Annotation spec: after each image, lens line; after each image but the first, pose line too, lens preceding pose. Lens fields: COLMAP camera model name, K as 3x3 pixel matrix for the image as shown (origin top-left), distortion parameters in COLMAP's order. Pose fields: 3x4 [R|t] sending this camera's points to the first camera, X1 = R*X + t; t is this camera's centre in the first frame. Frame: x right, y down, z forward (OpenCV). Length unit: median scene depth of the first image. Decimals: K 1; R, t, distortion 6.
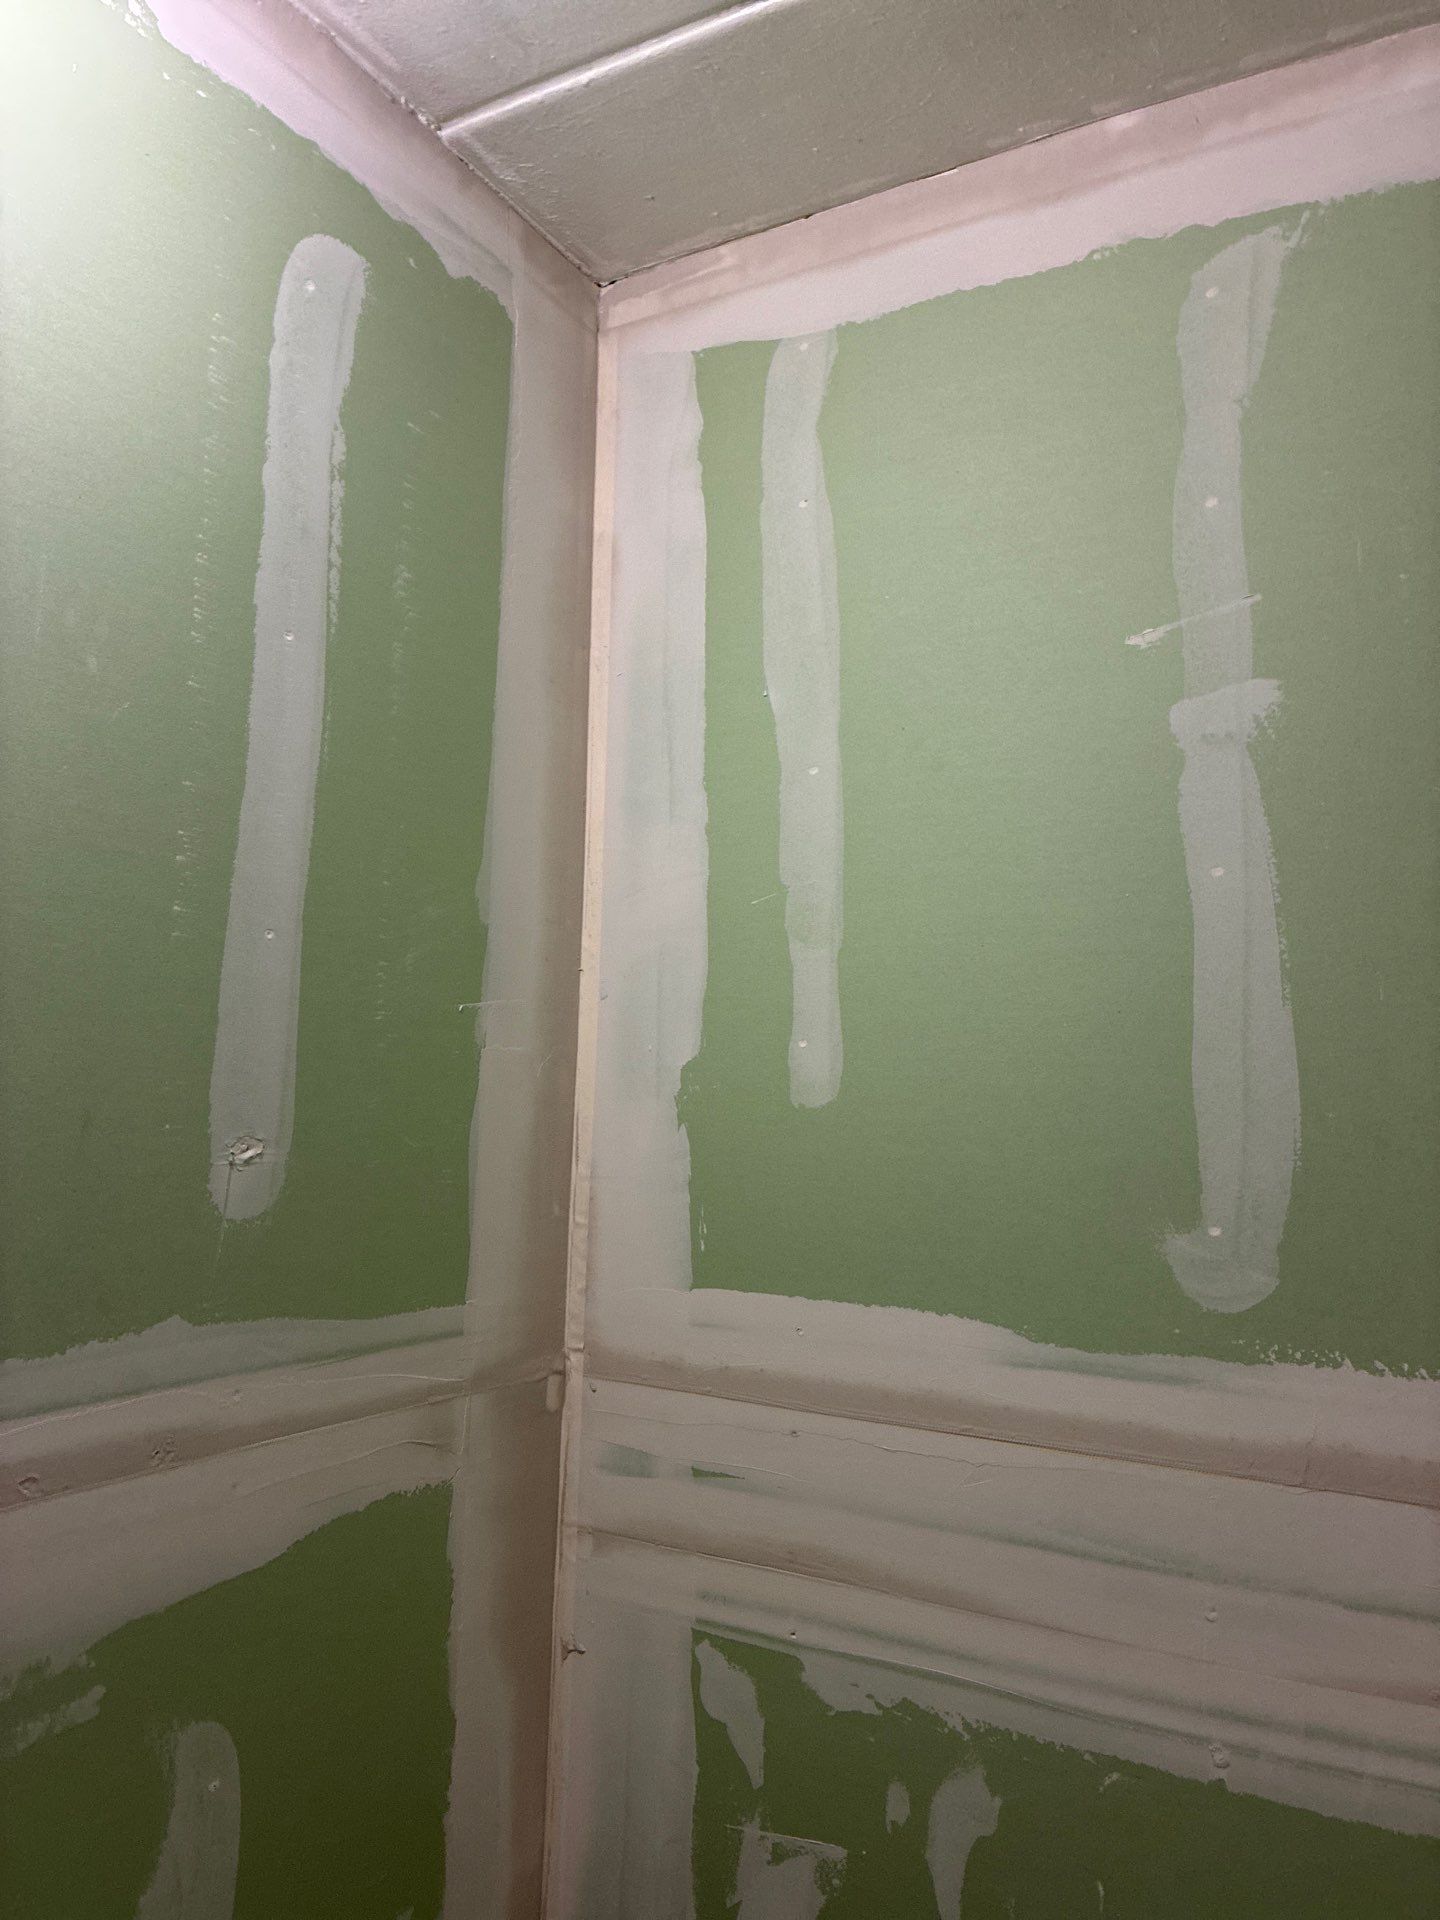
lens RADIAL K [[1454.6, 0, 717.0], [0, 1454.6, 962.9], [0, 0, 1]] dist [0.035579, -0.067071]
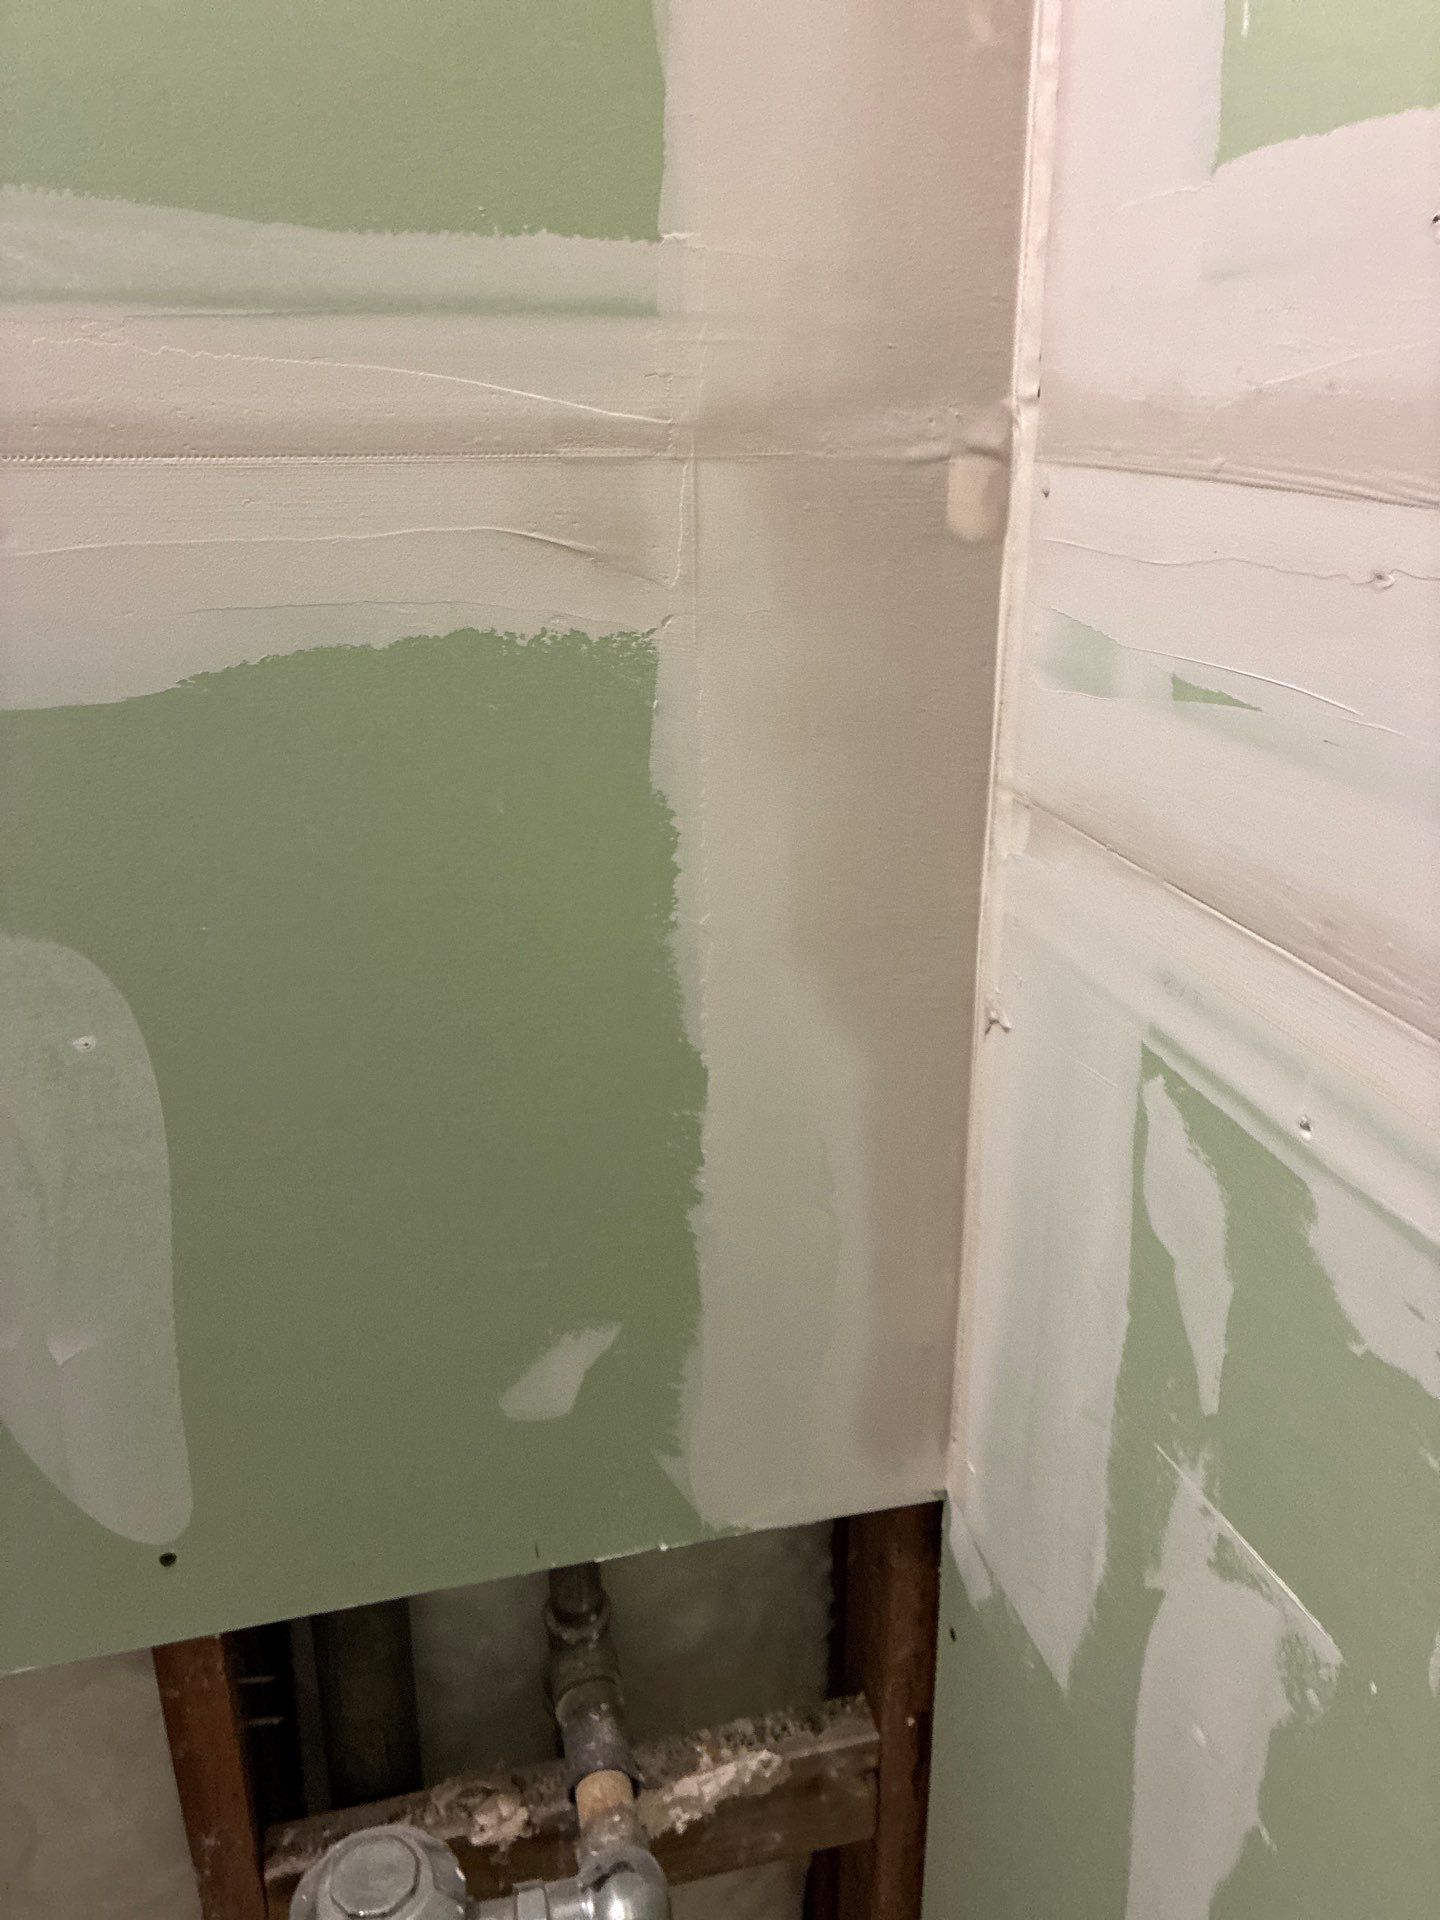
lens RADIAL K [[1454.6, 0, 717.0], [0, 1454.6, 962.9], [0, 0, 1]] dist [0.035579, -0.067071]
pose [[0.686911, 0.234421, -0.687895, 0.188932], [0.092355, 0.910715, 0.402577, 0.254750], [0.720849, -0.340065, 0.603930, 0.671037]]
